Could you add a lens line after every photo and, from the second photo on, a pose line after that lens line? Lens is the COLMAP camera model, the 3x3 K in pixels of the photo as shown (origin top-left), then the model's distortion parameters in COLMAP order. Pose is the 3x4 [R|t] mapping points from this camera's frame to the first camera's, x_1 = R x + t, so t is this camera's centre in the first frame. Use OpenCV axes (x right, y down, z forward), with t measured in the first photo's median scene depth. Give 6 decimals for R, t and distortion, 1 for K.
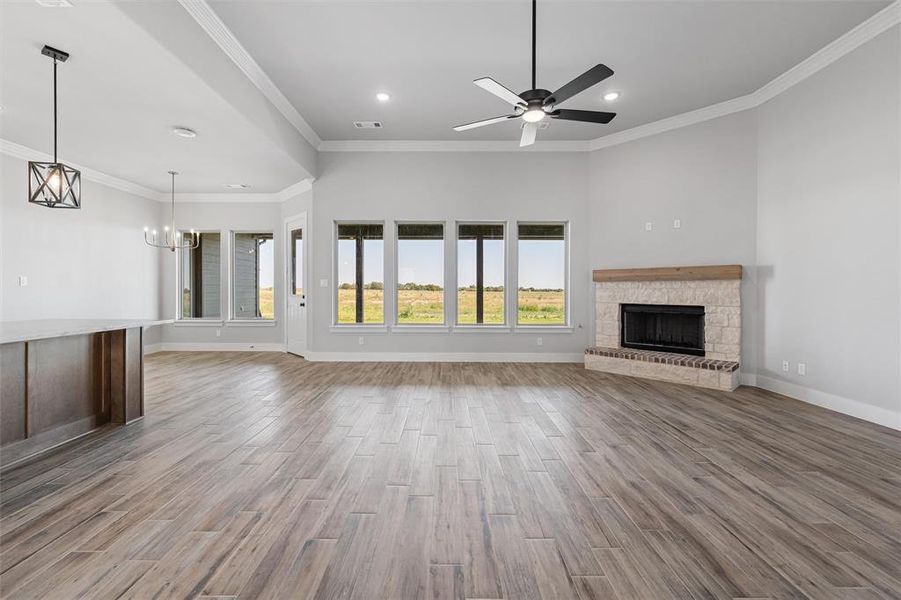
lens RADIAL K [[367.6, 0, 444.4], [0, 367.6, 298.0], [0, 0, 1]] dist [-0.001329, -0.000175]
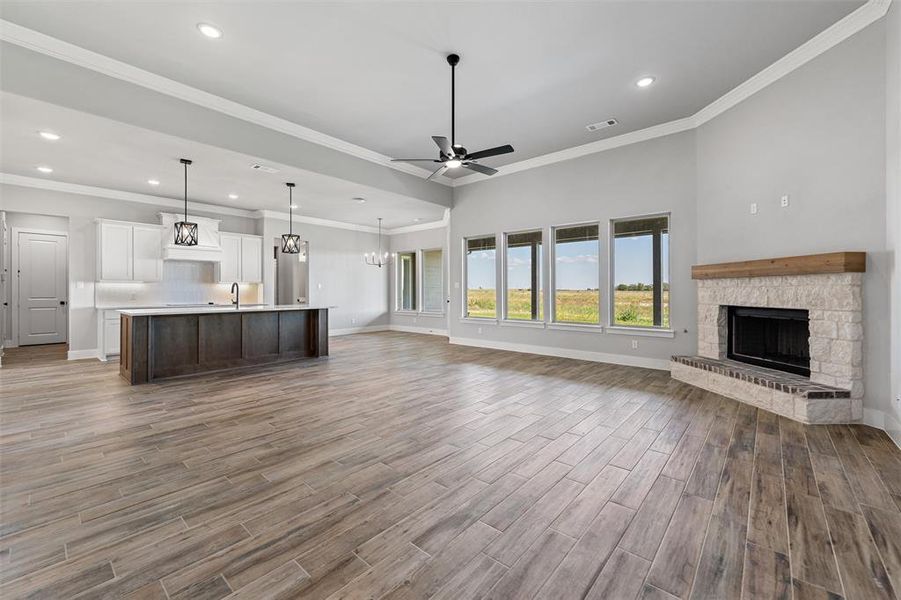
lens RADIAL K [[368.8, 0, 448.4], [0, 368.8, 304.6], [0, 0, 1]] dist [-0.000396, -0.000145]
pose [[0.753976, 0.020529, -0.656581, 0.596665], [-0.011473, 0.999771, 0.018085, 0.005851], [0.656801, -0.006102, 0.754039, -0.033602]]
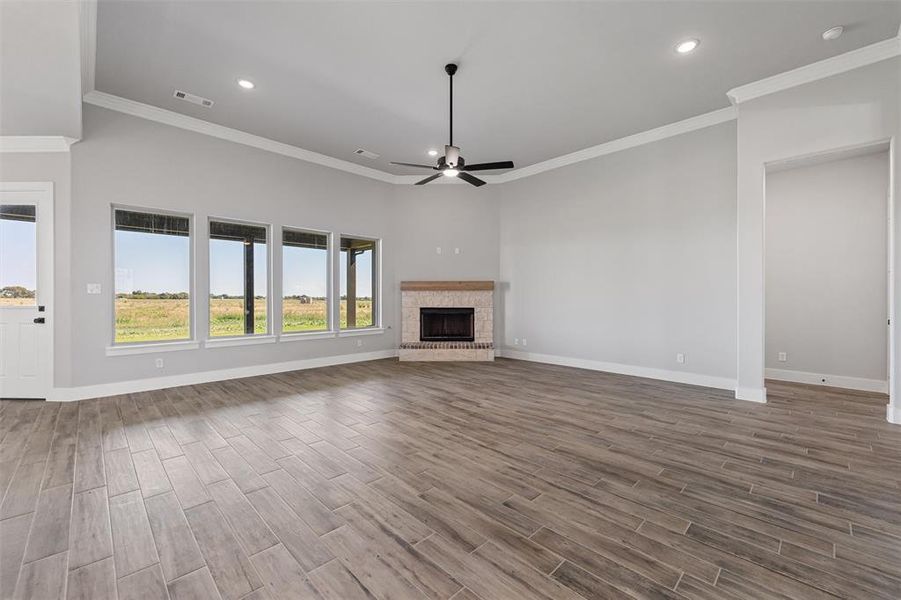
lens RADIAL K [[368.8, 0, 448.4], [0, 368.8, 304.6], [0, 0, 1]] dist [-0.000396, -0.000145]
pose [[0.709796, -0.016786, 0.704208, -0.391570], [0.017954, 0.999822, 0.005736, -0.001205], [-0.704179, 0.008572, 0.709971, 0.007728]]
